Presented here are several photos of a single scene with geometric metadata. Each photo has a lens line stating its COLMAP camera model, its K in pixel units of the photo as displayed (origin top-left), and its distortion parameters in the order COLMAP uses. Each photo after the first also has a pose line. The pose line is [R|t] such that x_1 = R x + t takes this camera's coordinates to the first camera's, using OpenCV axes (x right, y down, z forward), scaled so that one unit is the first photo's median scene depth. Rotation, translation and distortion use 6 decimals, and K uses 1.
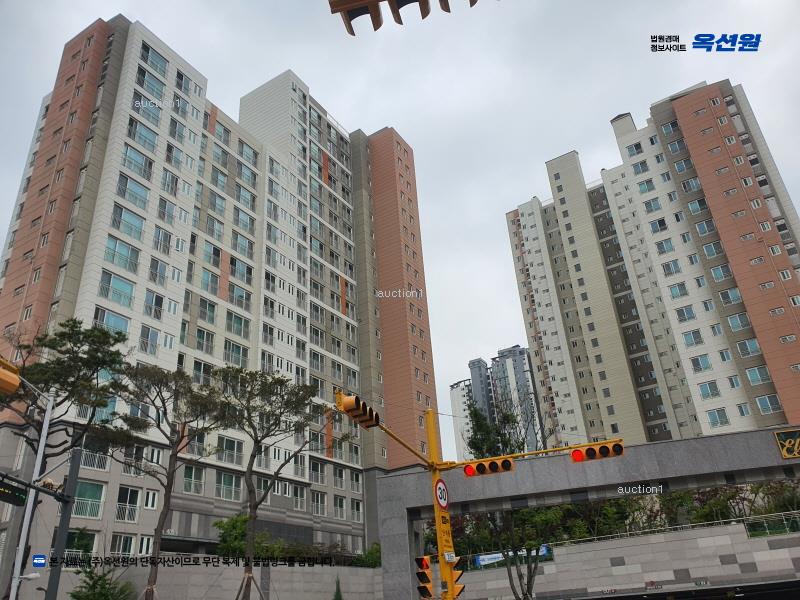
lens RADIAL K [[613.8, 0, 416.1], [0, 613.8, 313.1], [0, 0, 1]] dist [0.030879, -0.004217]
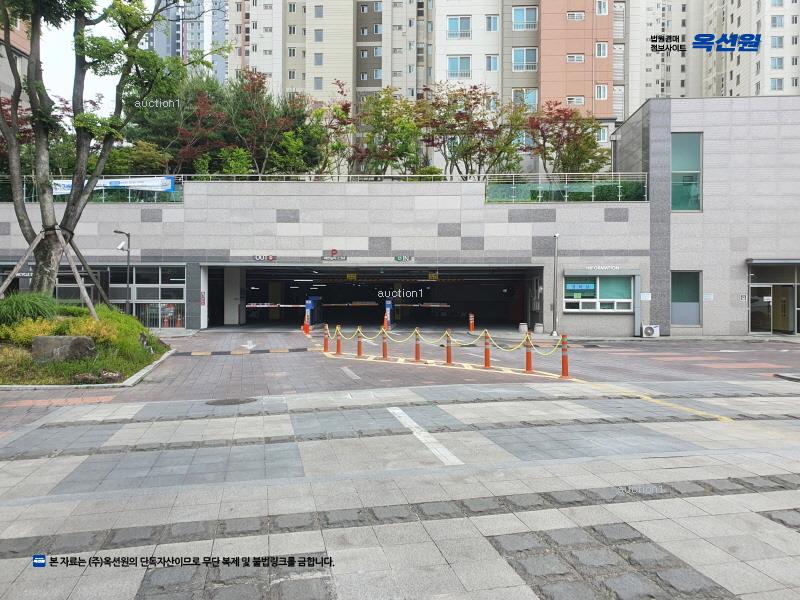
lens RADIAL K [[623.0, 0, 414.6], [0, 623.0, 297.4], [0, 0, 1]] dist [0.033347, -0.002187]
pose [[0.874114, 0.074135, 0.480029, 0.103143], [-0.280482, 0.883898, 0.374239, 0.147609], [-0.396553, -0.461767, 0.793421, 0.301421]]
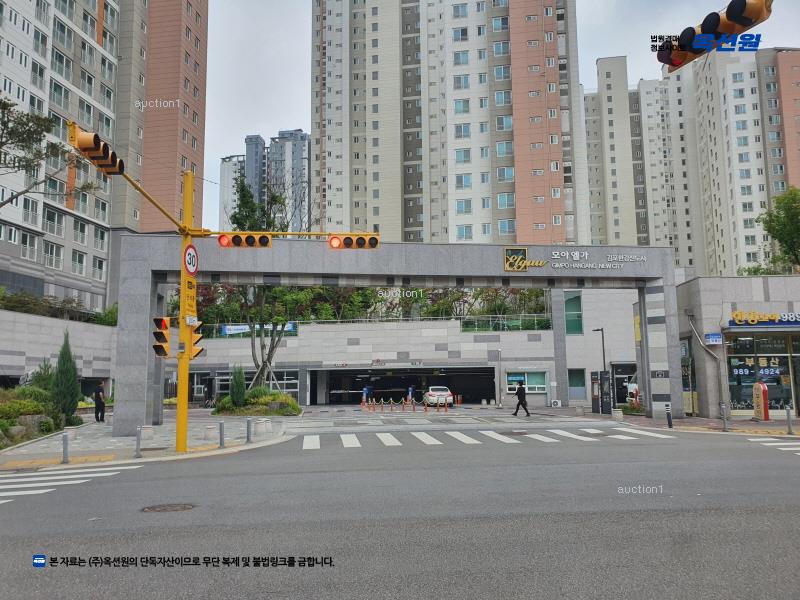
lens RADIAL K [[611.4, 0, 401.2], [0, 611.4, 307.3], [0, 0, 1]] dist [0.025916, -0.006660]
pose [[0.928136, 0.108934, 0.355945, 0.003773], [-0.219550, 0.932391, 0.287132, 0.004497], [-0.300601, -0.344646, 0.889302, 0.007141]]
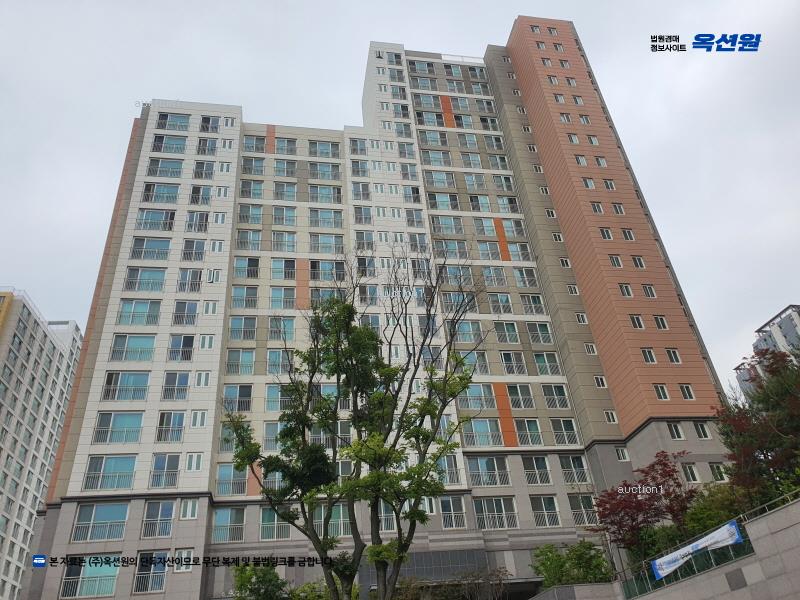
lens RADIAL K [[623.0, 0, 414.6], [0, 623.0, 297.4], [0, 0, 1]] dist [0.033347, -0.002187]
pose [[0.664809, -0.408139, -0.625661, 0.315343], [0.380758, 0.905723, -0.186250, 0.167355], [0.642691, -0.114405, 0.757535, 0.382964]]
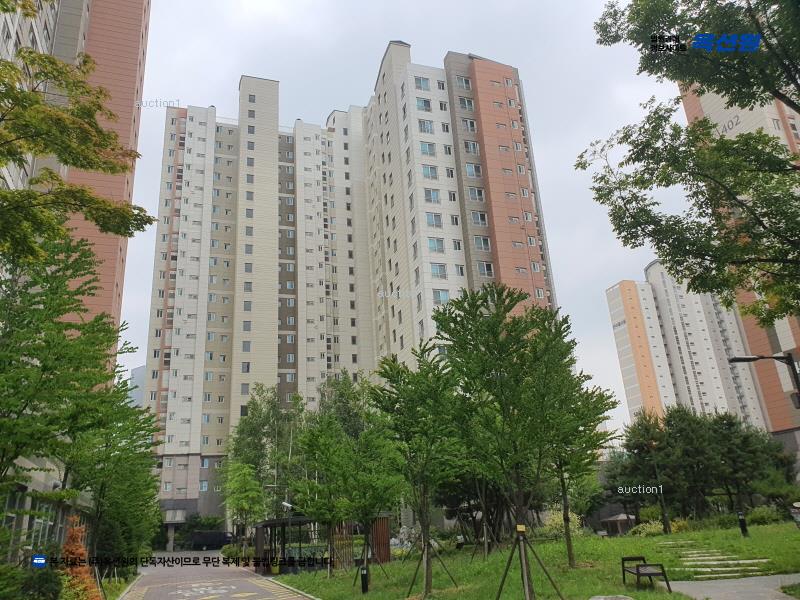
lens RADIAL K [[609.9, 0, 412.6], [0, 609.9, 300.7], [0, 0, 1]] dist [0.080860, -0.039570]
pose [[0.629450, 0.296079, 0.718422, 0.747266], [-0.335150, 0.937587, -0.092758, 0.181112], [-0.701047, -0.182392, 0.689395, 0.670188]]
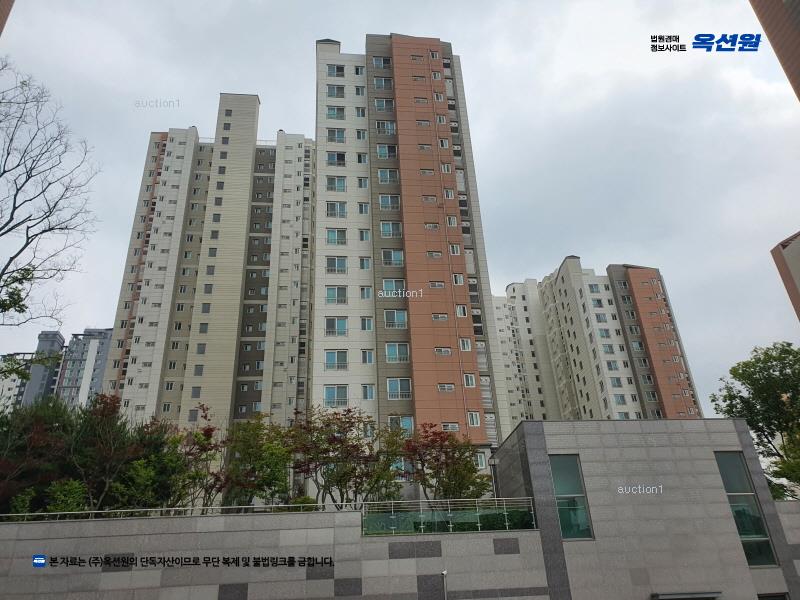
lens RADIAL K [[616.1, 0, 403.4], [0, 616.1, 304.1], [0, 0, 1]] dist [0.077725, -0.149824]
pose [[0.791565, 0.322993, 0.518749, 0.127866], [-0.285961, 0.946002, -0.152667, 0.154887], [-0.540048, -0.027496, 0.841185, 0.328624]]
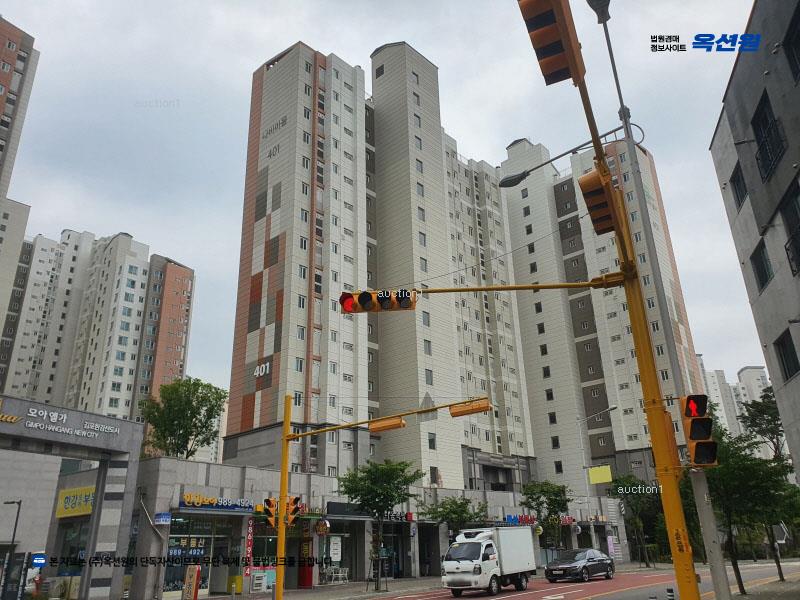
lens RADIAL K [[615.4, 0, 400.0], [0, 615.4, 300.0], [0, 0, 1]] dist [-0.003702, 0.002966]
pose [[0.193855, 0.436054, 0.878793, -0.060207], [-0.433302, 0.841732, -0.322081, 0.030962], [-0.880153, -0.318345, 0.352117, 0.048465]]
